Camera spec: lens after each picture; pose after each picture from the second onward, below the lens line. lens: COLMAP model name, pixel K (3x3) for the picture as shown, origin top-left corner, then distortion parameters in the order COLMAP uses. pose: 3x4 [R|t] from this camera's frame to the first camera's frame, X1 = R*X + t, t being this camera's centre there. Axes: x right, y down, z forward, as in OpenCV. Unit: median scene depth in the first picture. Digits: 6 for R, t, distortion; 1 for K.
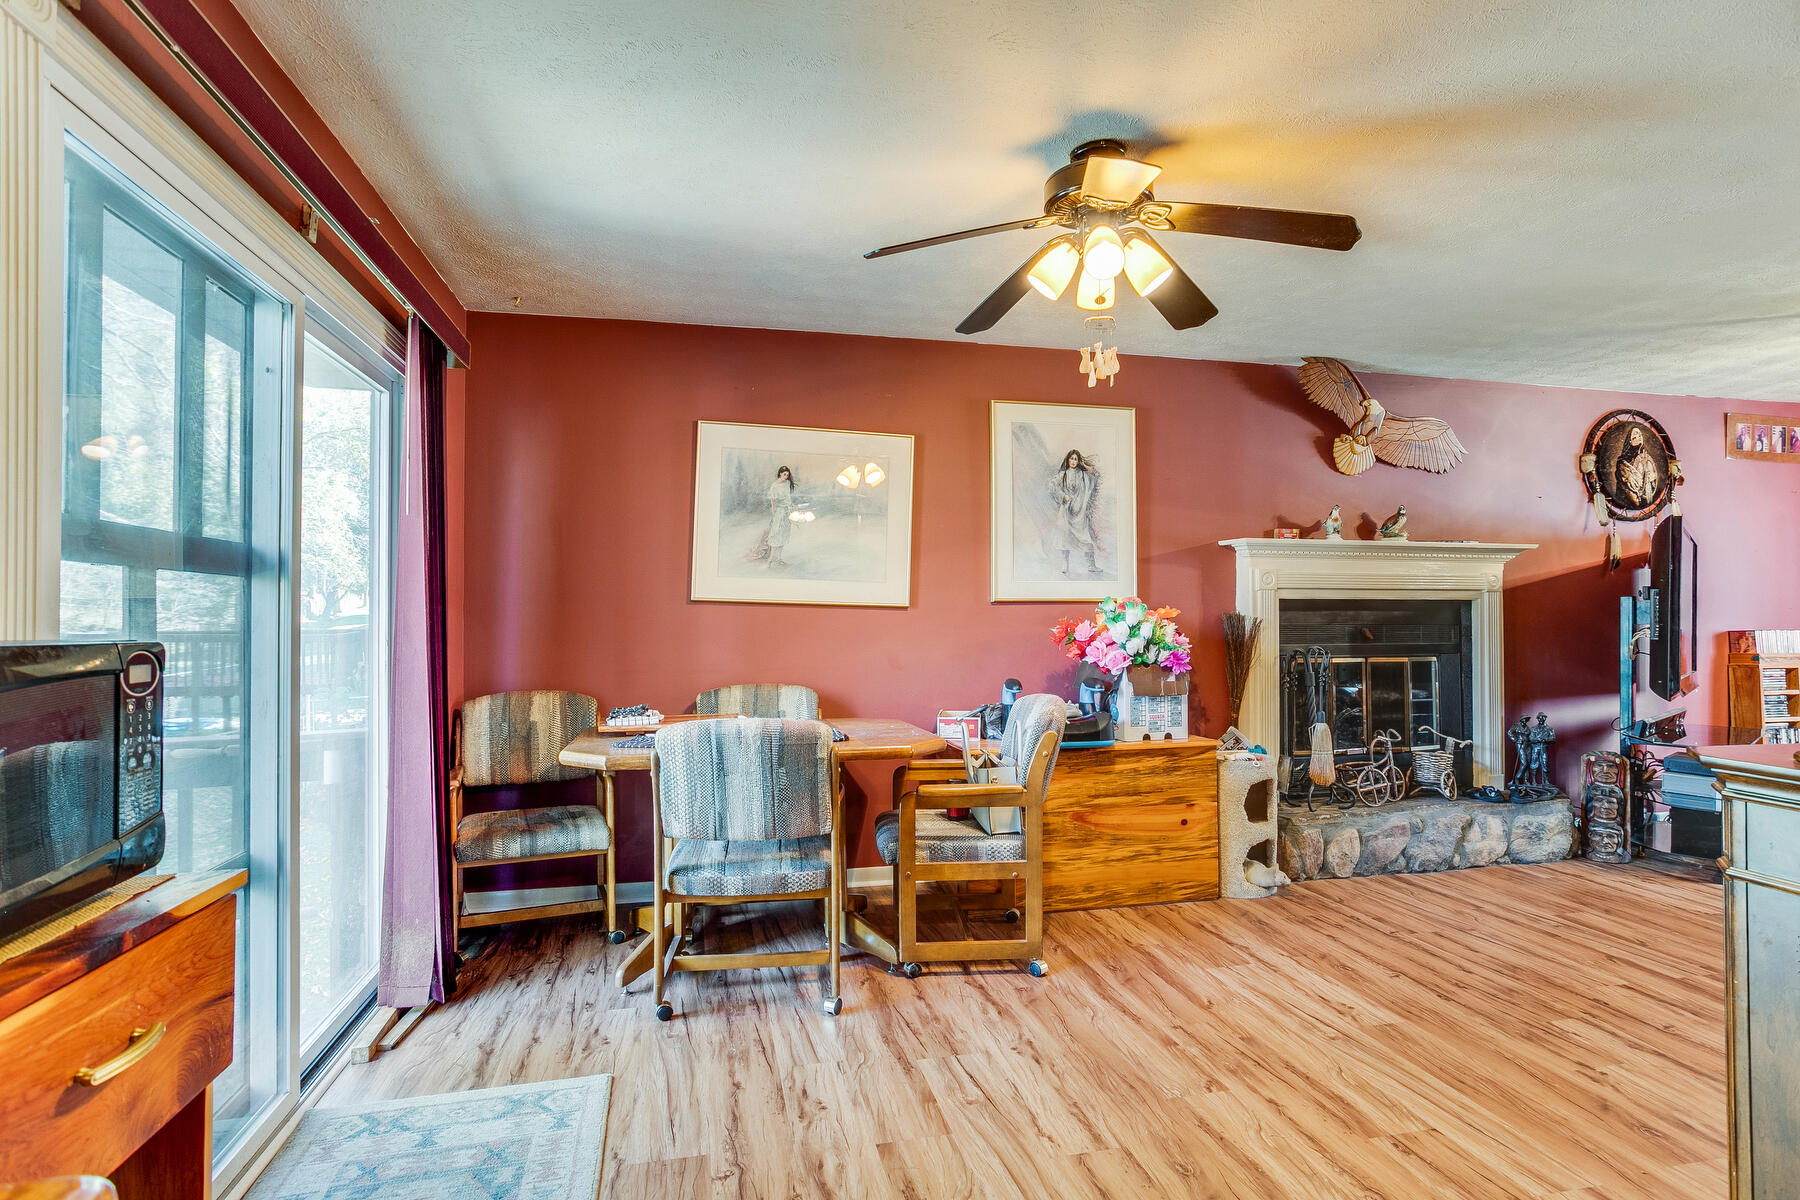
lens RADIAL K [[902.8, 0, 918.6], [0, 902.8, 605.8], [0, 0, 1]] dist [-0.041710, 0.034390]
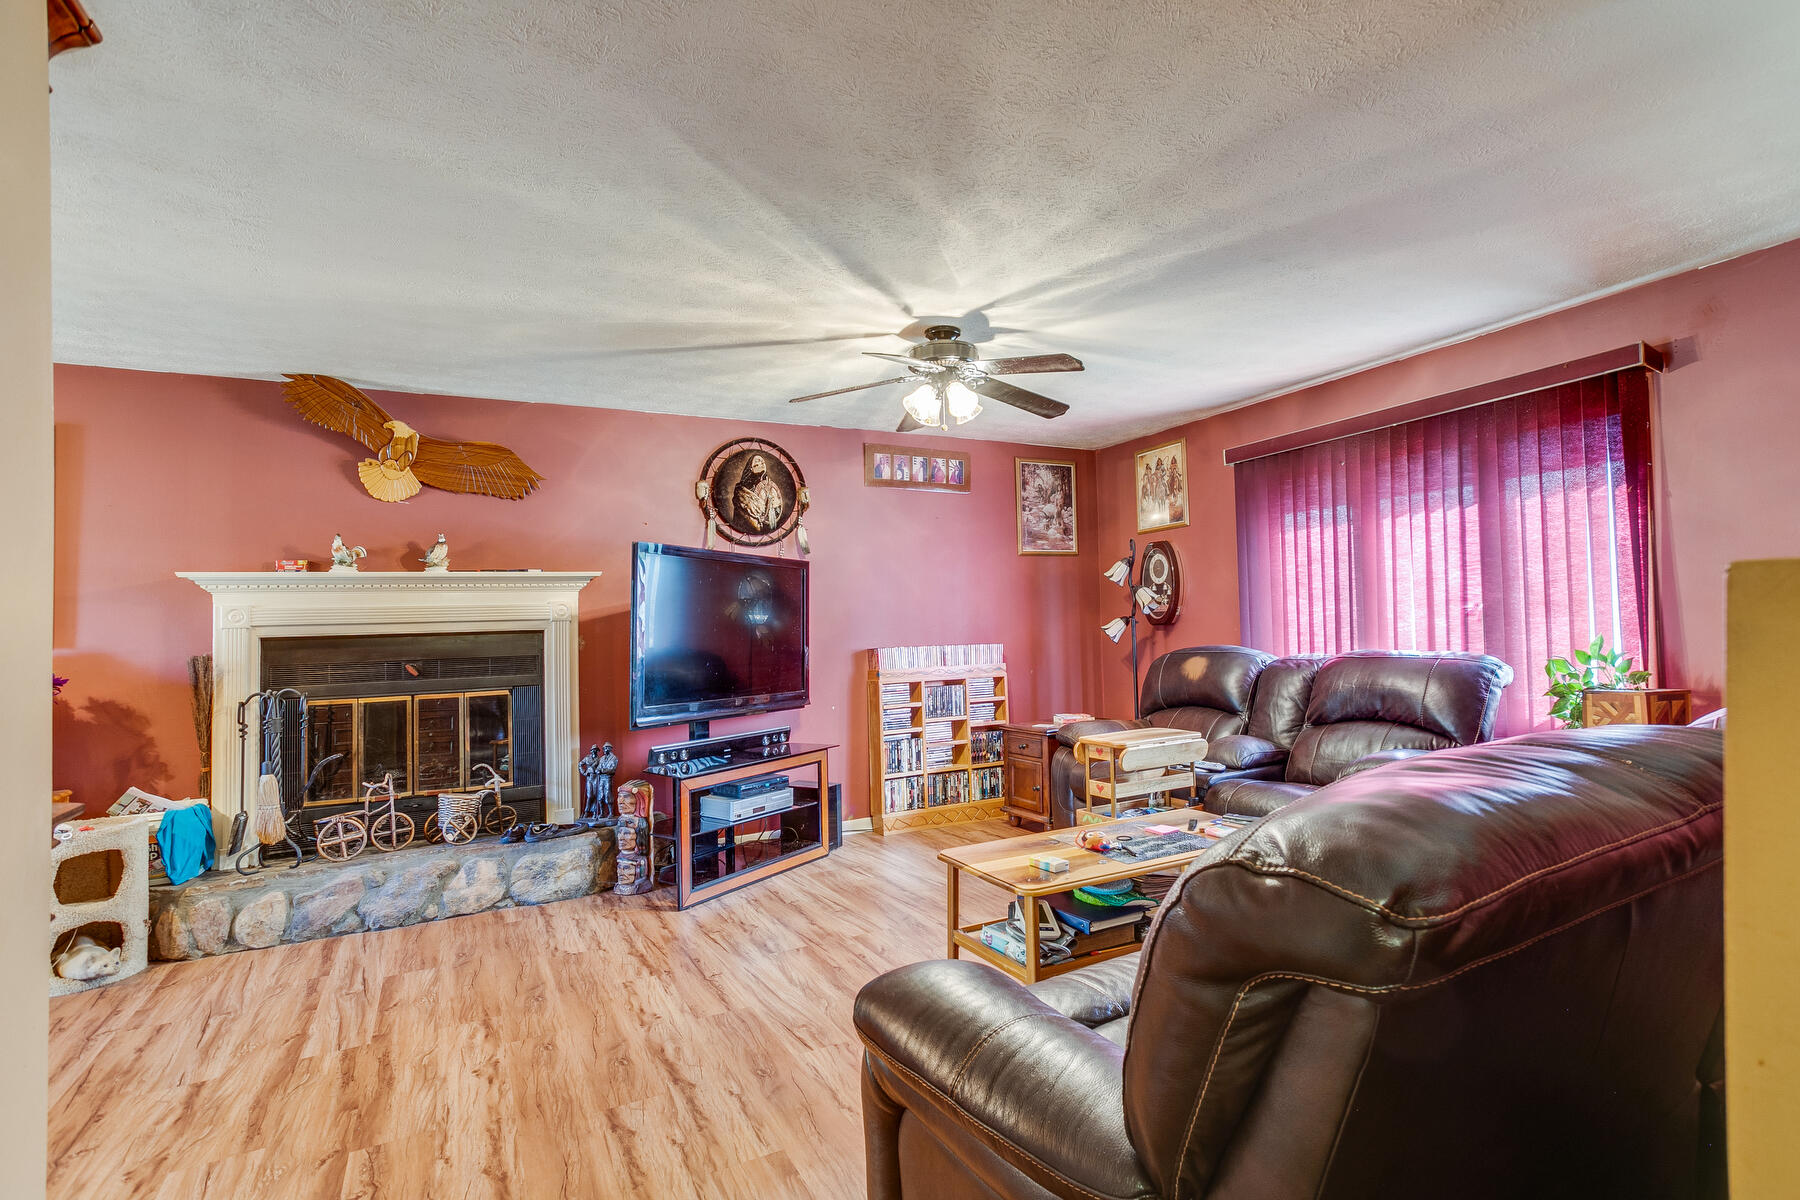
lens RADIAL K [[880.5, 0, 903.8], [0, 880.5, 581.0], [0, 0, 1]] dist [-0.040577, 0.034905]
pose [[0.970178, -0.019042, 0.241645, 0.980694], [0.029908, 0.998696, -0.041381, -0.010486], [-0.240541, 0.047375, 0.969482, -0.026575]]
